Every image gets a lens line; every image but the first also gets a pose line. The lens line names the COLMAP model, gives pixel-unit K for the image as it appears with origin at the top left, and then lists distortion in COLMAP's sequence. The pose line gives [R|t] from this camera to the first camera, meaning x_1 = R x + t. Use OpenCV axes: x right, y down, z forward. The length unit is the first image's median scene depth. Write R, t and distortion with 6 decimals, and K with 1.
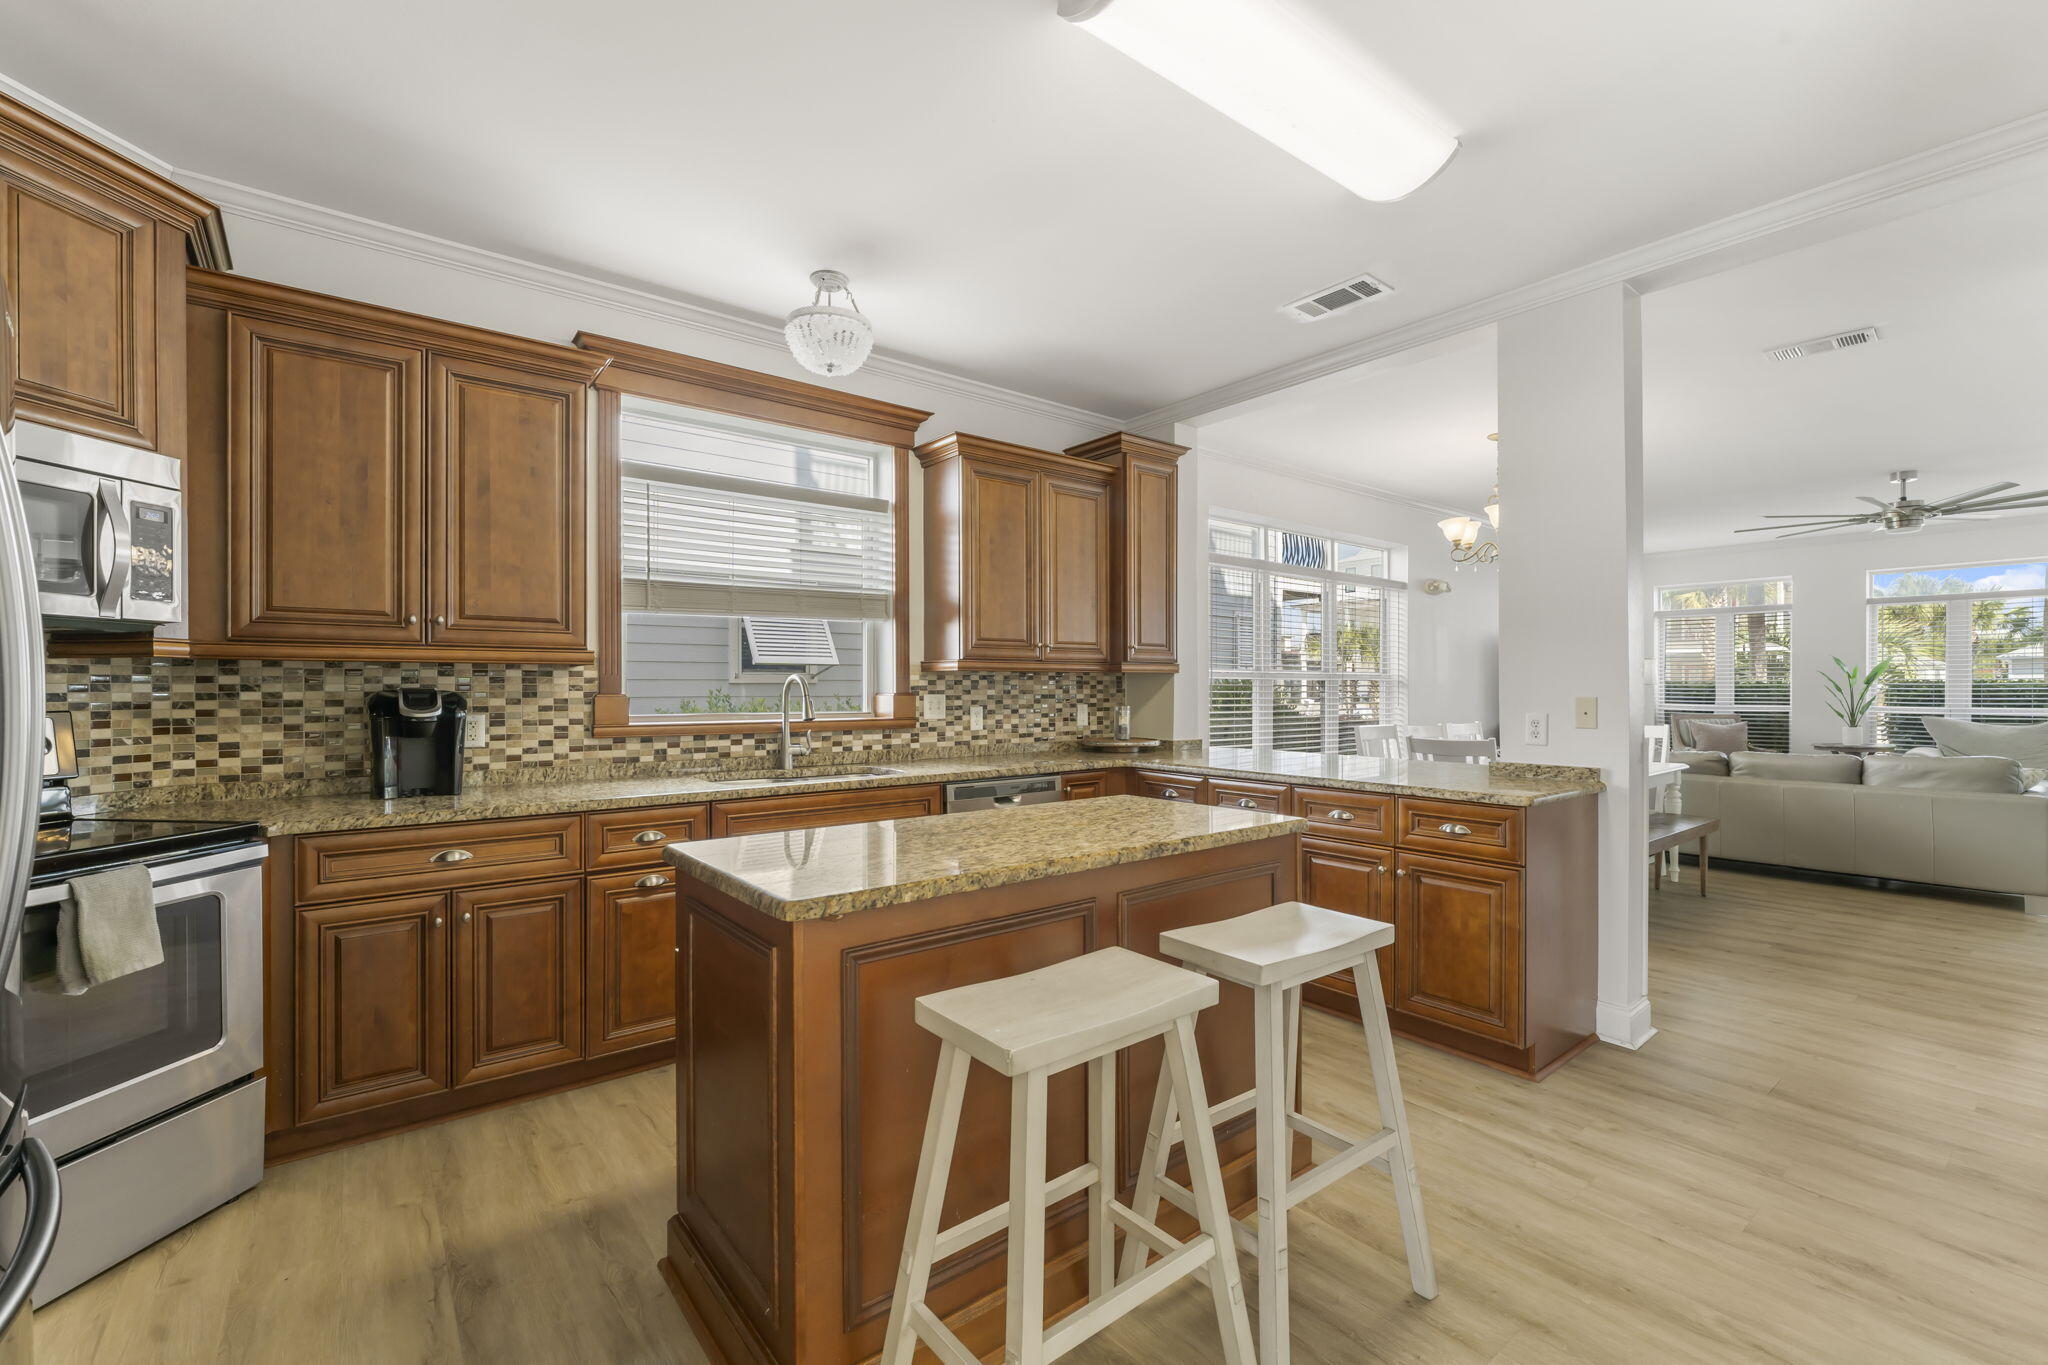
lens RADIAL K [[865.5, 0, 1024.0], [0, 865.5, 682.5], [0, 0, 1]] dist [-0.001525, -0.000095]
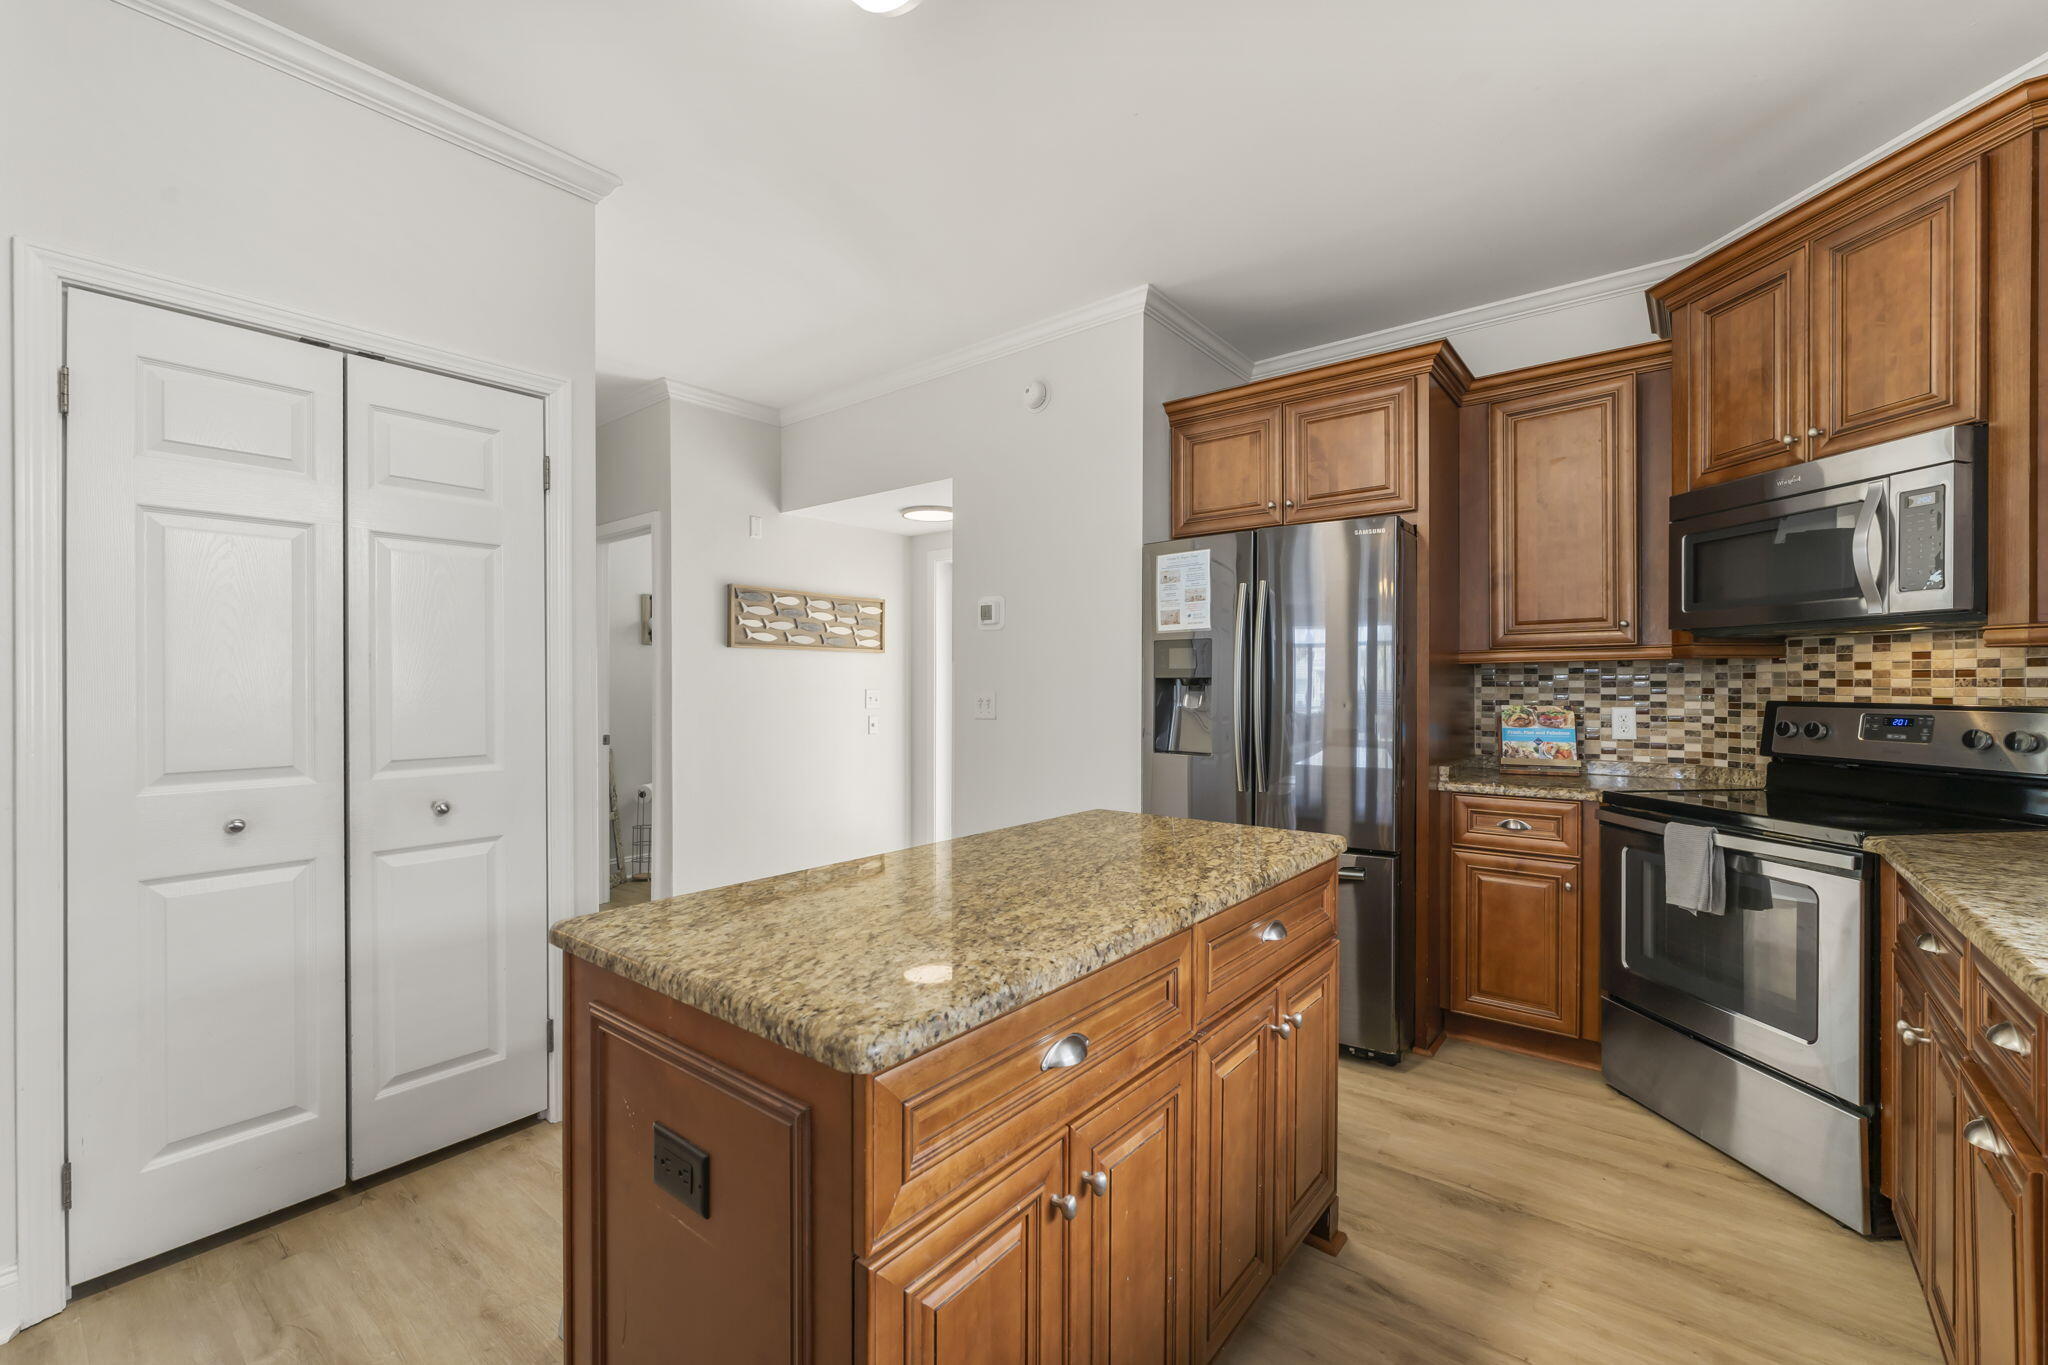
lens RADIAL K [[865.5, 0, 1024.0], [0, 865.5, 682.5], [0, 0, 1]] dist [-0.001525, -0.000095]
pose [[-0.974617, 0.002047, -0.223871, 0.087600], [0.003610, 0.999972, -0.006576, 0.004993], [0.223852, -0.007217, -0.974596, 0.903661]]
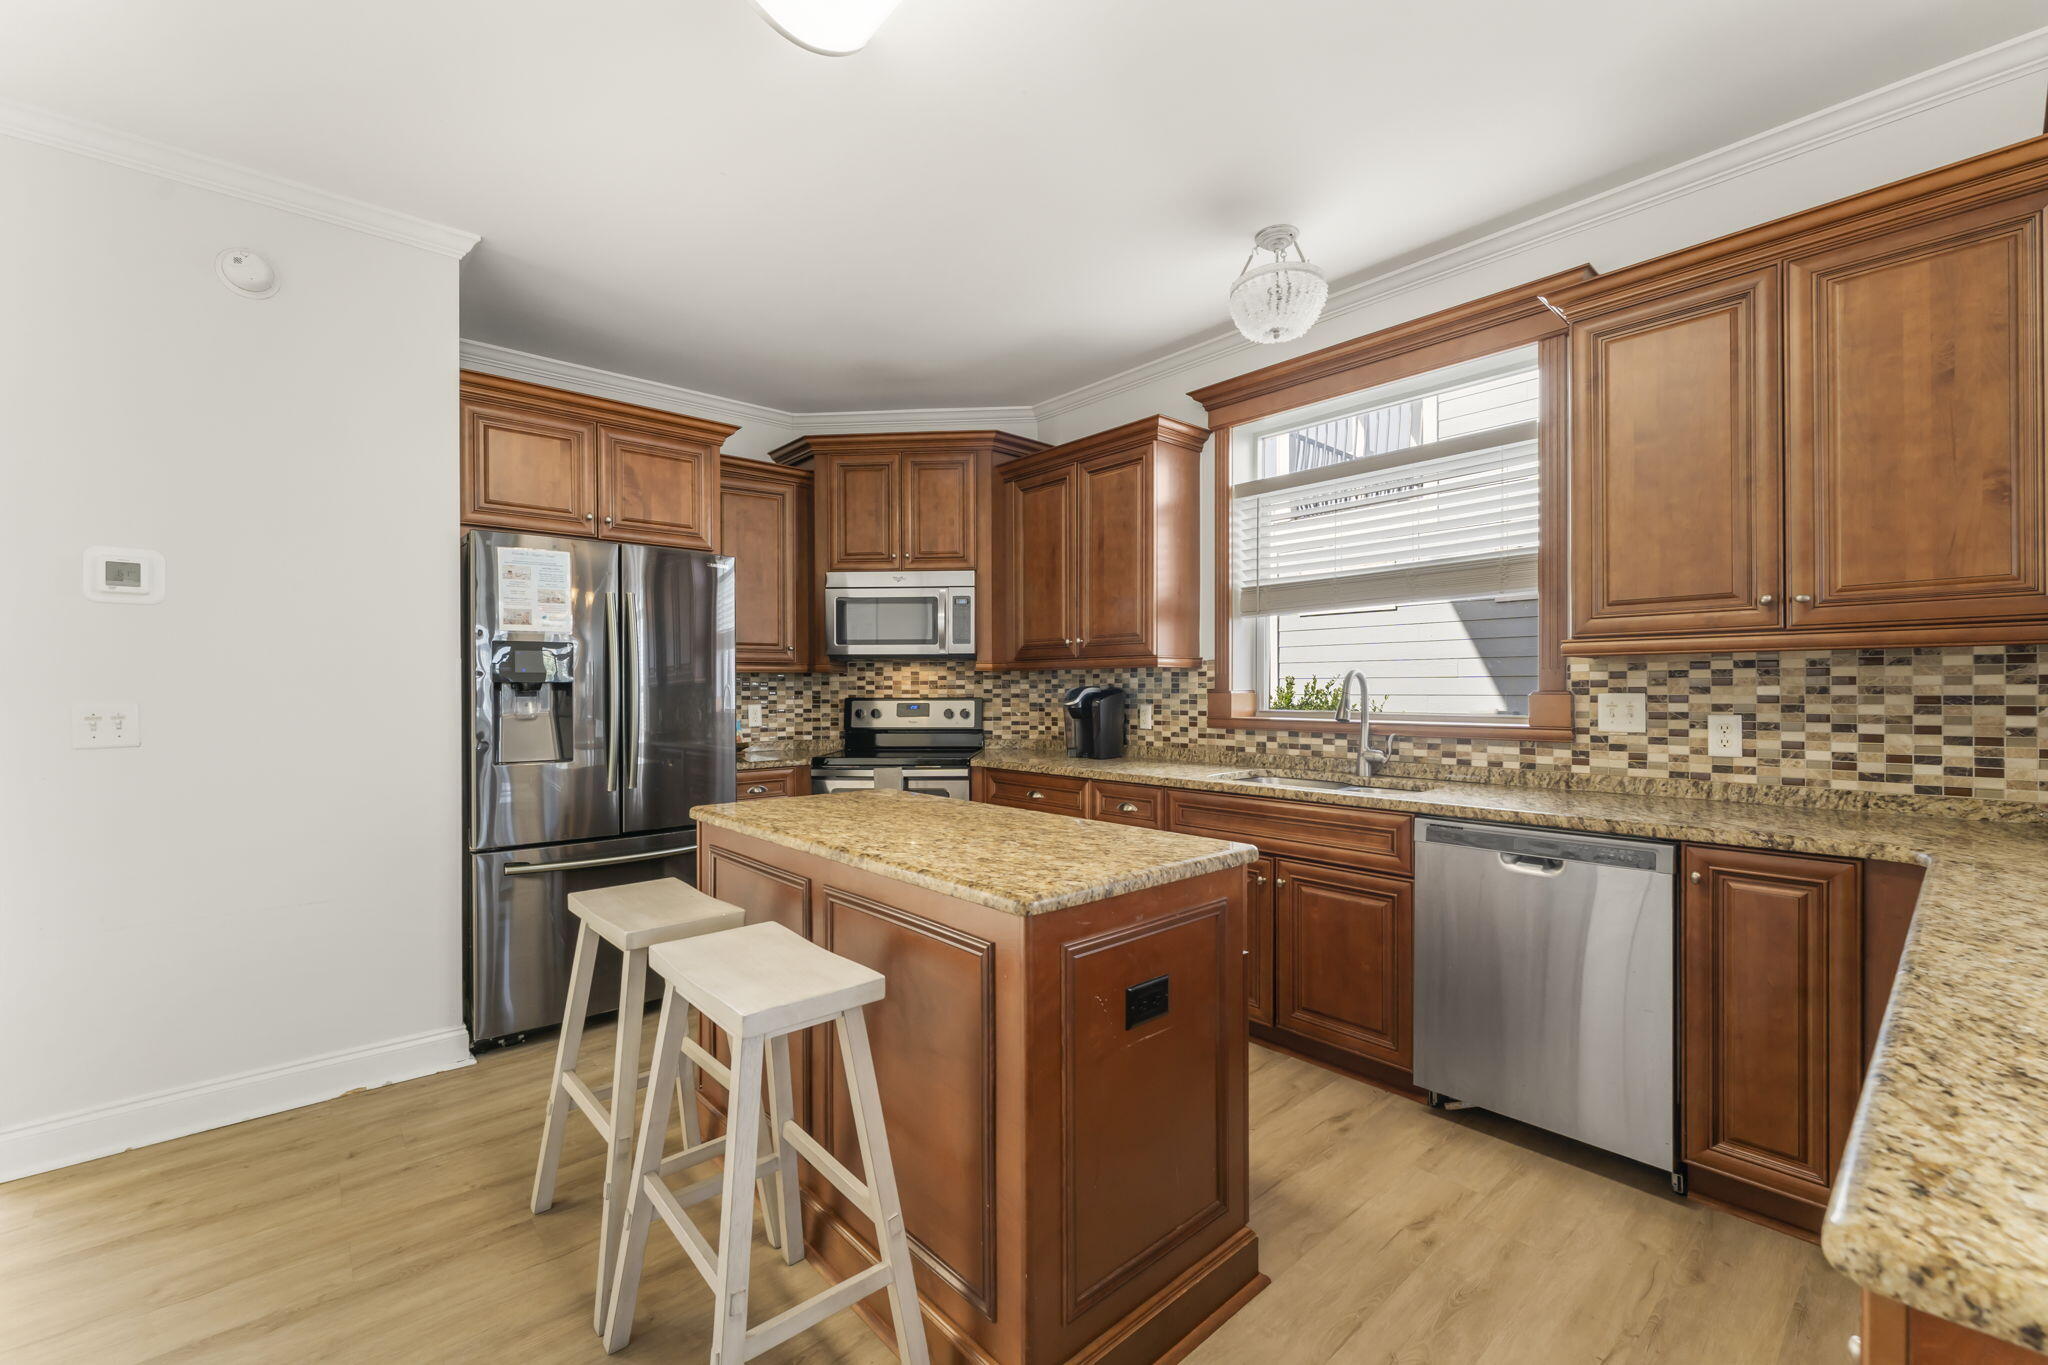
lens RADIAL K [[839.2, 0, 1015.8], [0, 839.2, 689.3], [0, 0, 1]] dist [-0.000923, -0.000023]
pose [[0.052522, 0.002229, -0.998617, 0.514176], [0.010317, 0.999943, 0.002775, 0.004555], [0.998566, -0.010448, 0.052496, 0.541941]]
